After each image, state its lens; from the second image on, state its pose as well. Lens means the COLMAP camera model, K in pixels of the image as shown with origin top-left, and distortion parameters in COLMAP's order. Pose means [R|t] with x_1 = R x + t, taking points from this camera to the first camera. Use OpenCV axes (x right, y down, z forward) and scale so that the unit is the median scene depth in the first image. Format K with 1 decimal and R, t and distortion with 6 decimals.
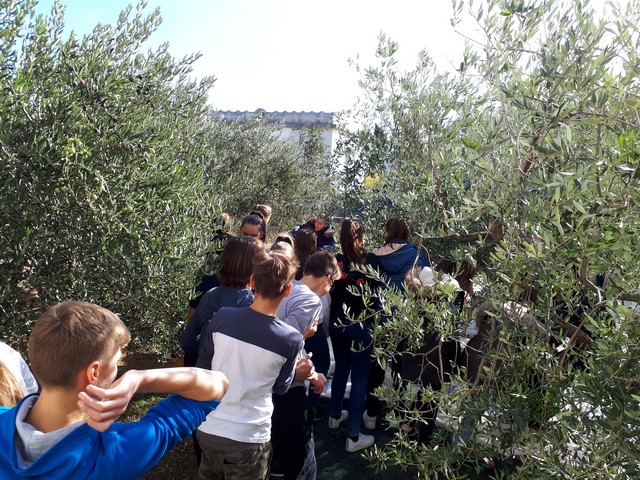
lens RADIAL K [[503.5, 0, 319.9], [0, 503.5, 238.7], [0, 0, 1]] dist [-0.051448, -0.004634]
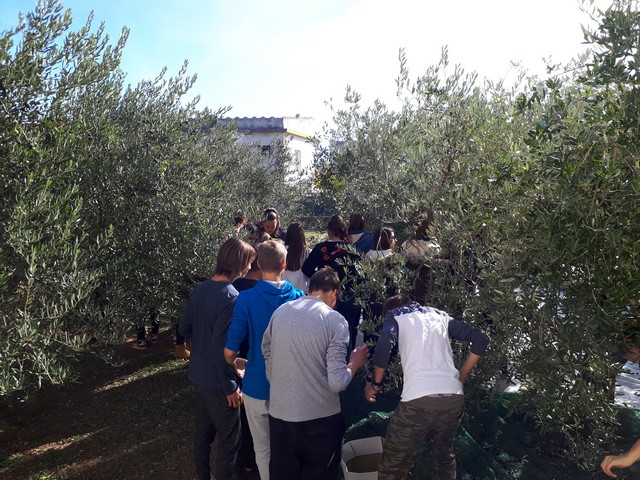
lens RADIAL K [[503.5, 0, 319.9], [0, 503.5, 240.5], [0, 0, 1]] dist [-0.051448, -0.004634]
pose [[0.993059, -0.053318, 0.104836, -0.140783], [0.052532, 0.998567, 0.010242, 0.020924], [-0.105232, -0.004664, 0.994437, -0.468252]]
